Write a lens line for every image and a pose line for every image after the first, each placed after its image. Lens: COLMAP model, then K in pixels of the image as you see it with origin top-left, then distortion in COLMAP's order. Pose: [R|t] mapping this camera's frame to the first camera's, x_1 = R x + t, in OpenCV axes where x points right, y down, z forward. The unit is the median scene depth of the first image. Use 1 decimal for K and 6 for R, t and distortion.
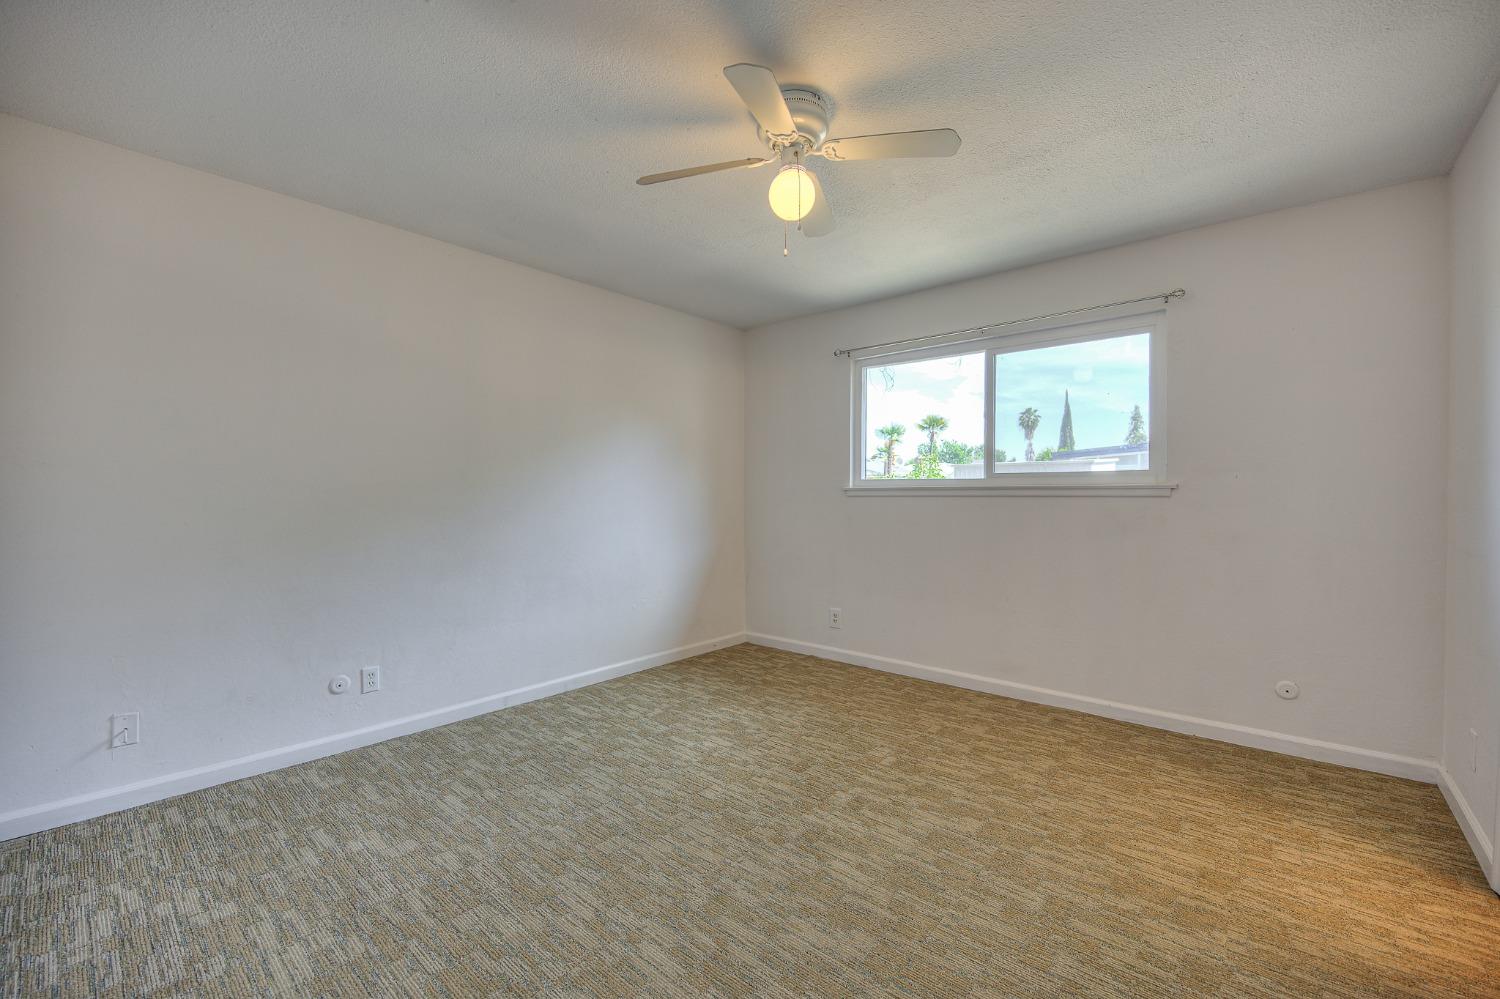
lens RADIAL K [[620.4, 0, 742.0], [0, 620.4, 489.0], [0, 0, 1]] dist [-0.015635, -0.000328]
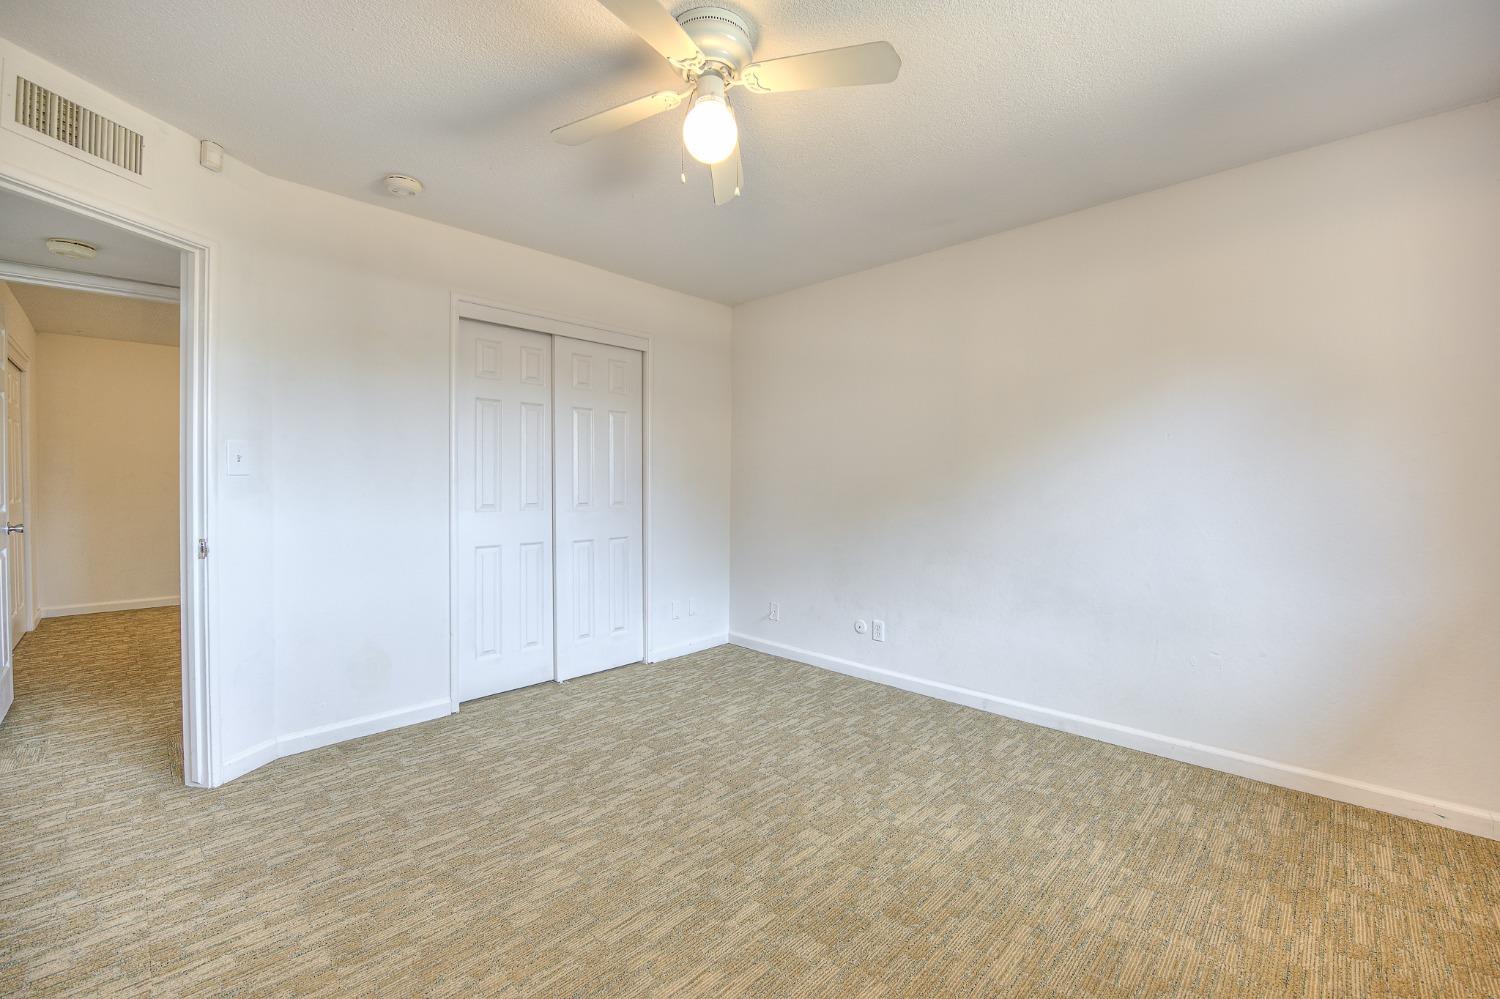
lens RADIAL K [[620.4, 0, 742.0], [0, 620.4, 489.0], [0, 0, 1]] dist [-0.015635, -0.000328]
pose [[-0.064388, 0.009138, -0.997883, 0.665585], [0.006075, 0.999943, 0.008765, 0.008191], [0.997906, -0.005498, -0.064440, 0.803570]]
